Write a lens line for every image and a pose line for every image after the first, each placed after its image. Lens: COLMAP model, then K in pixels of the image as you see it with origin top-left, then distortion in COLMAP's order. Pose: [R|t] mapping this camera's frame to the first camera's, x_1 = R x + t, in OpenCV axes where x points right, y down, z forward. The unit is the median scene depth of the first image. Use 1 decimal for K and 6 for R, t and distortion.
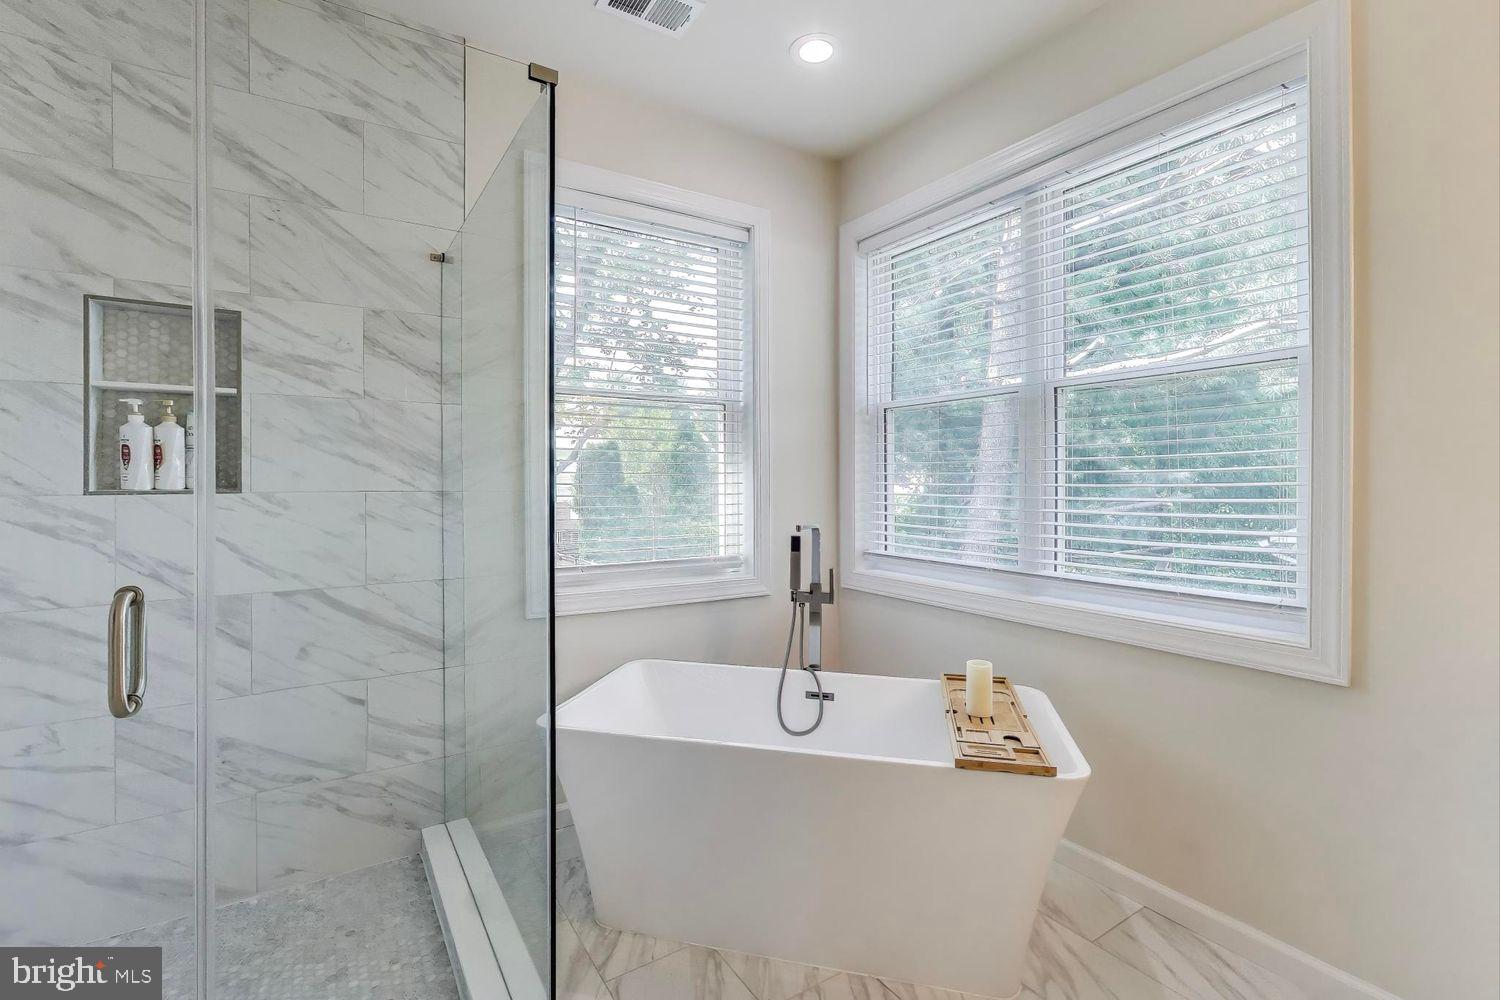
lens RADIAL K [[701.9, 0, 750.0], [0, 701.9, 500.0], [0, 0, 1]] dist [-0.001970, -0.000477]
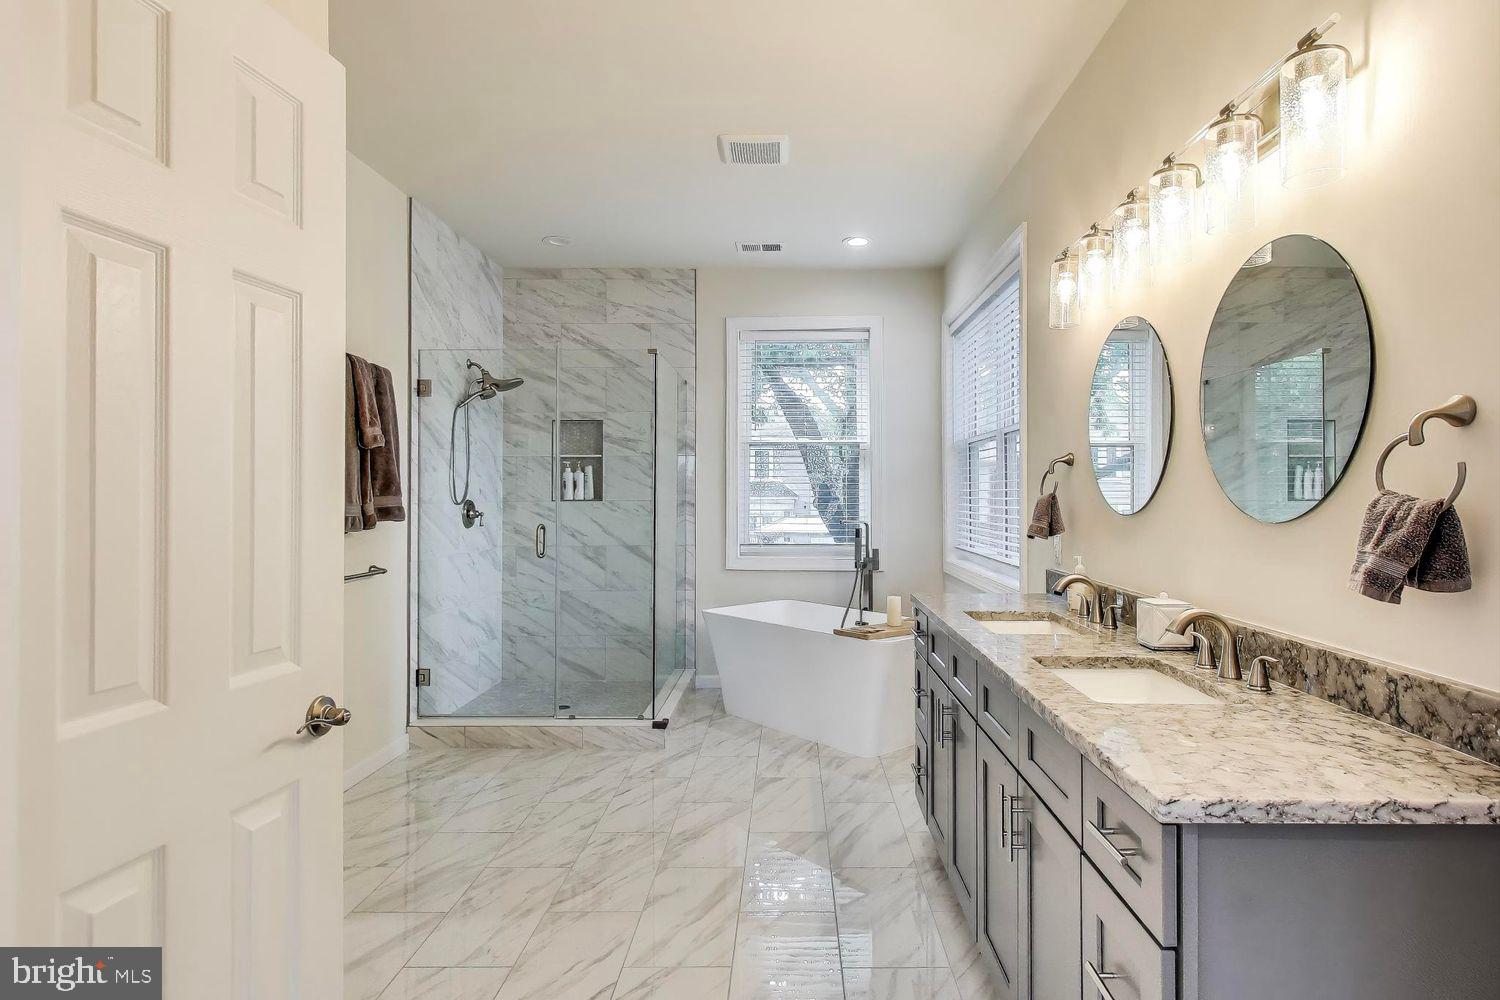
lens RADIAL K [[701.9, 0, 750.0], [0, 701.9, 500.0], [0, 0, 1]] dist [-0.001970, -0.000477]
pose [[0.821121, 0.001674, -0.570752, 0.961975], [-0.010038, 0.999883, -0.011509, 0.007754], [0.570666, 0.015179, 0.821042, -0.585061]]
